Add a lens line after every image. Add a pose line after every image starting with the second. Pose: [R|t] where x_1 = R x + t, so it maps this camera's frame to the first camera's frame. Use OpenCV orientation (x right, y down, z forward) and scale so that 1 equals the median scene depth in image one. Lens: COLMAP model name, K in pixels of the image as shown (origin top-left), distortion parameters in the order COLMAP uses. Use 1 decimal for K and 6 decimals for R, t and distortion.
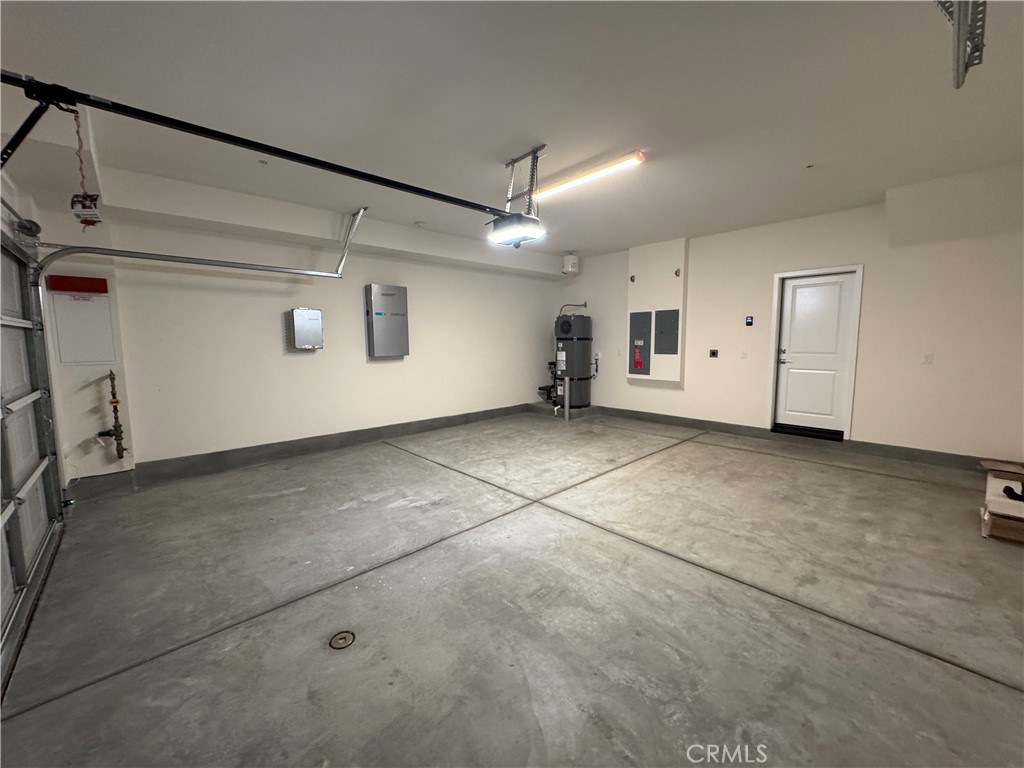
lens RADIAL K [[408.9, 0, 512.0], [0, 408.9, 384.0], [0, 0, 1]] dist [-0.000940, -0.000057]
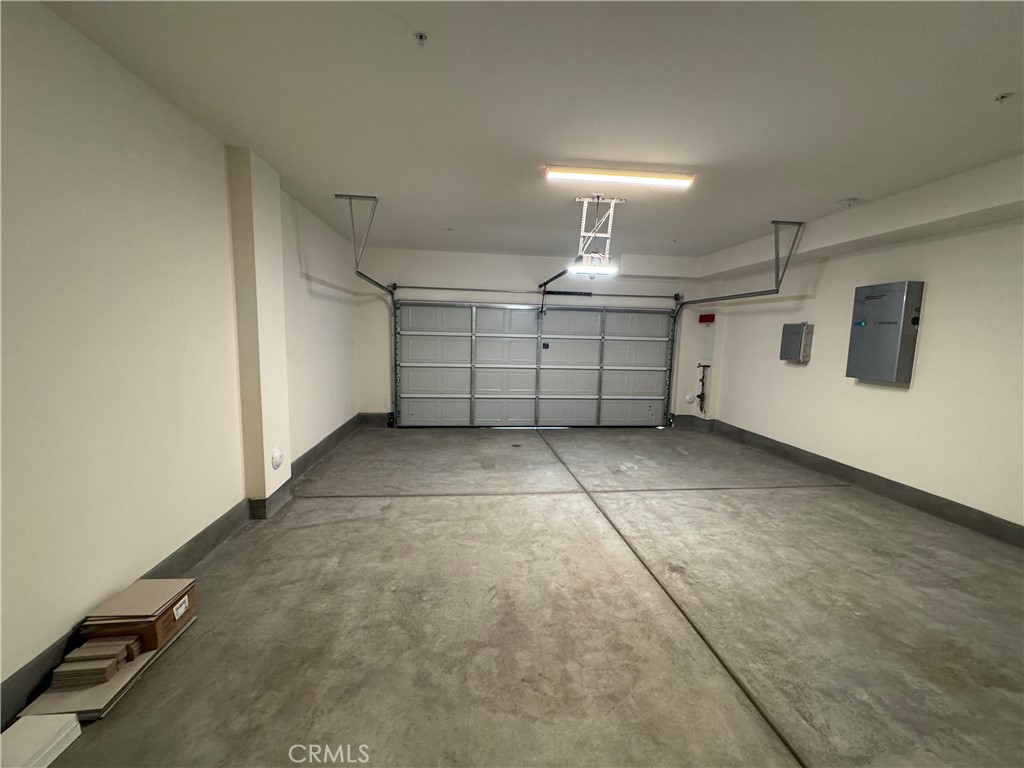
lens RADIAL K [[408.9, 0, 512.0], [0, 408.9, 384.0], [0, 0, 1]] dist [-0.000940, -0.000057]
pose [[-0.587115, 0.088719, -0.804627, 1.036595], [-0.108857, 0.976295, 0.187077, -0.194389], [0.802151, 0.197425, -0.563540, 1.360845]]
